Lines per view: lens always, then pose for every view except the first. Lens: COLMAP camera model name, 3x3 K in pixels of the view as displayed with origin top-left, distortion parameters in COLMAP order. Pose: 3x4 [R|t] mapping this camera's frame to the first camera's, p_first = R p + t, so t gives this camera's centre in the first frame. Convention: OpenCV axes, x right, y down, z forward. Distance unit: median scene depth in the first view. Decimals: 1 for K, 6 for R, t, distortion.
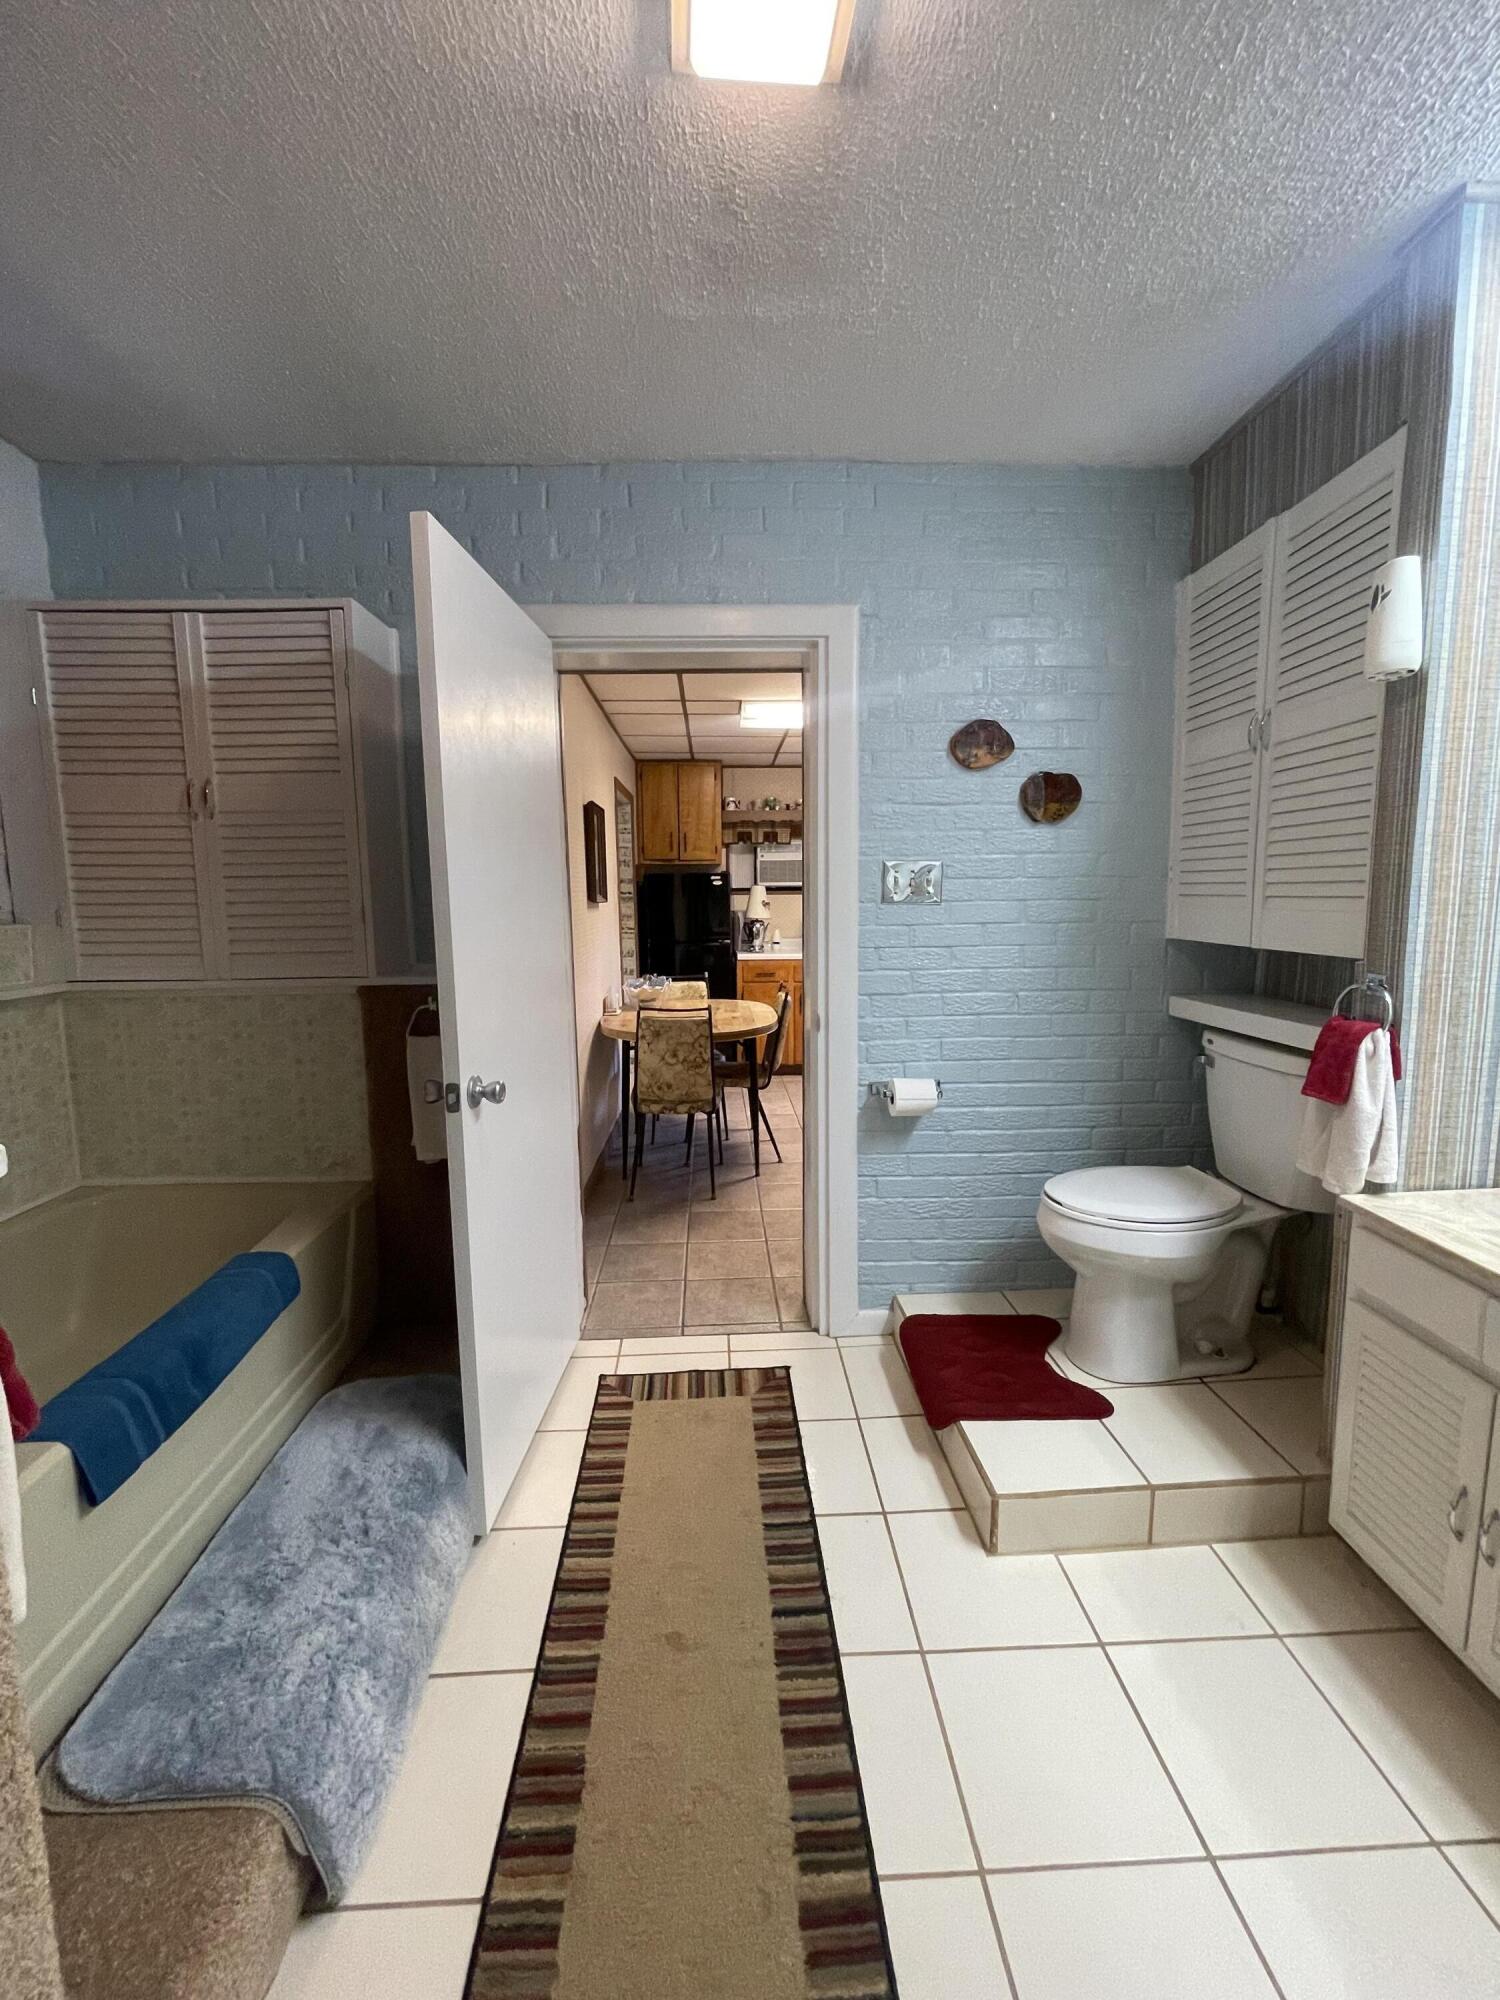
lens RADIAL K [[804.9, 0, 741.3], [0, 804.9, 990.0], [0, 0, 1]] dist [-0.003753, 0.000405]
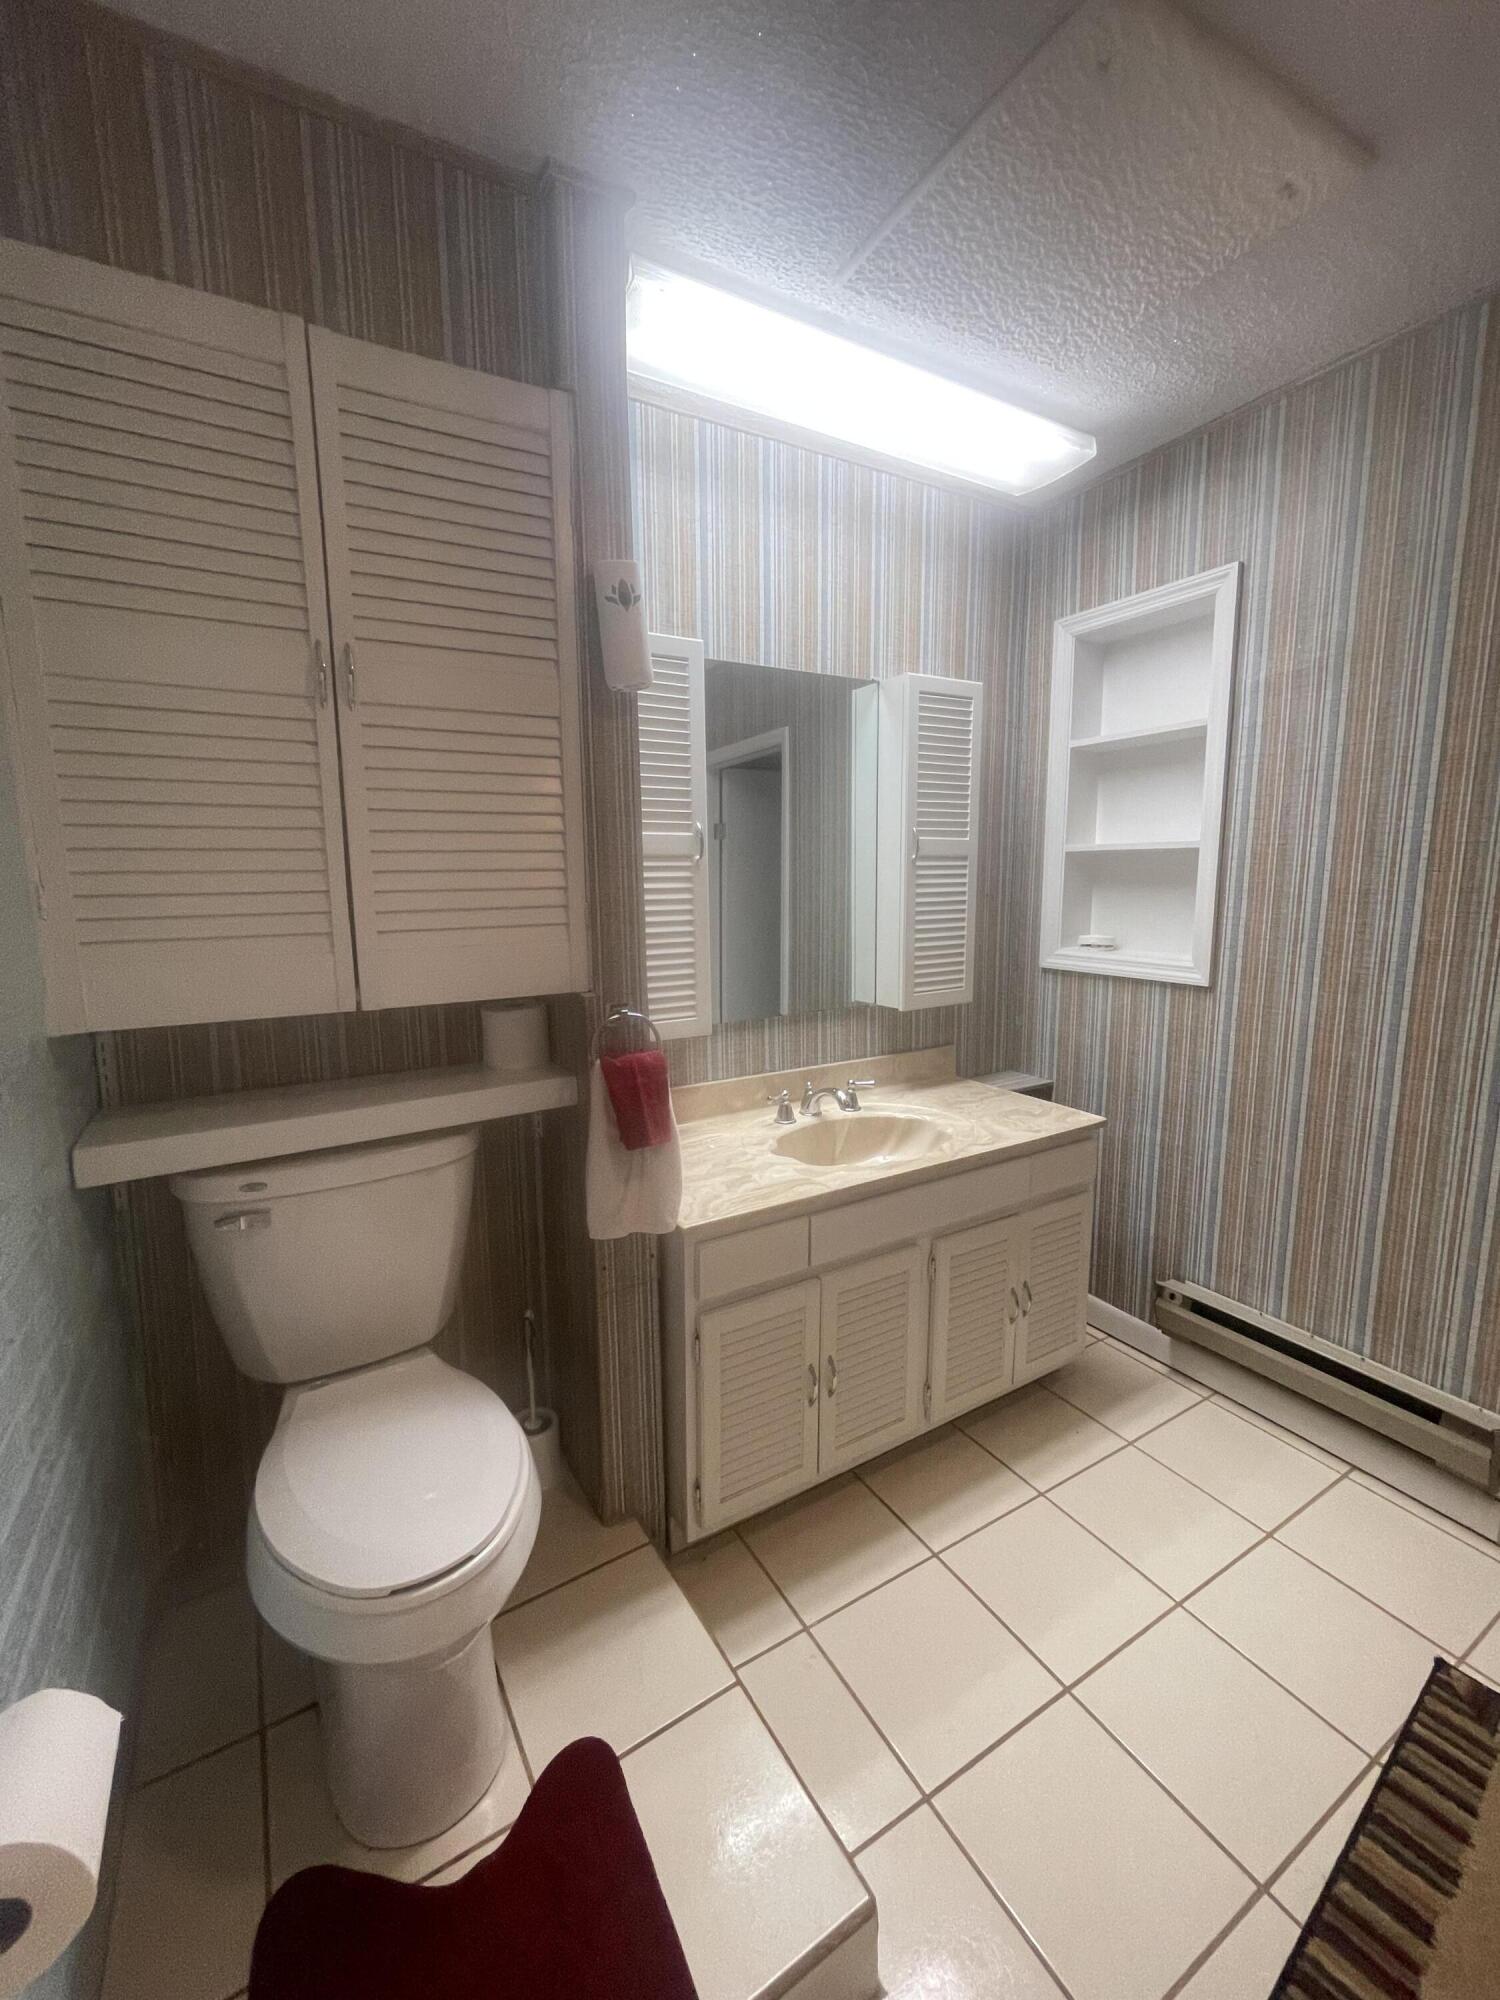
lens RADIAL K [[804.9, 0, 741.3], [0, 804.9, 990.0], [0, 0, 1]] dist [-0.003753, 0.000405]
pose [[-0.470373, -0.111544, 0.875390, -0.082443], [0.124190, 0.973740, 0.190807, -0.158861], [-0.873686, 0.198465, -0.444168, 1.043129]]
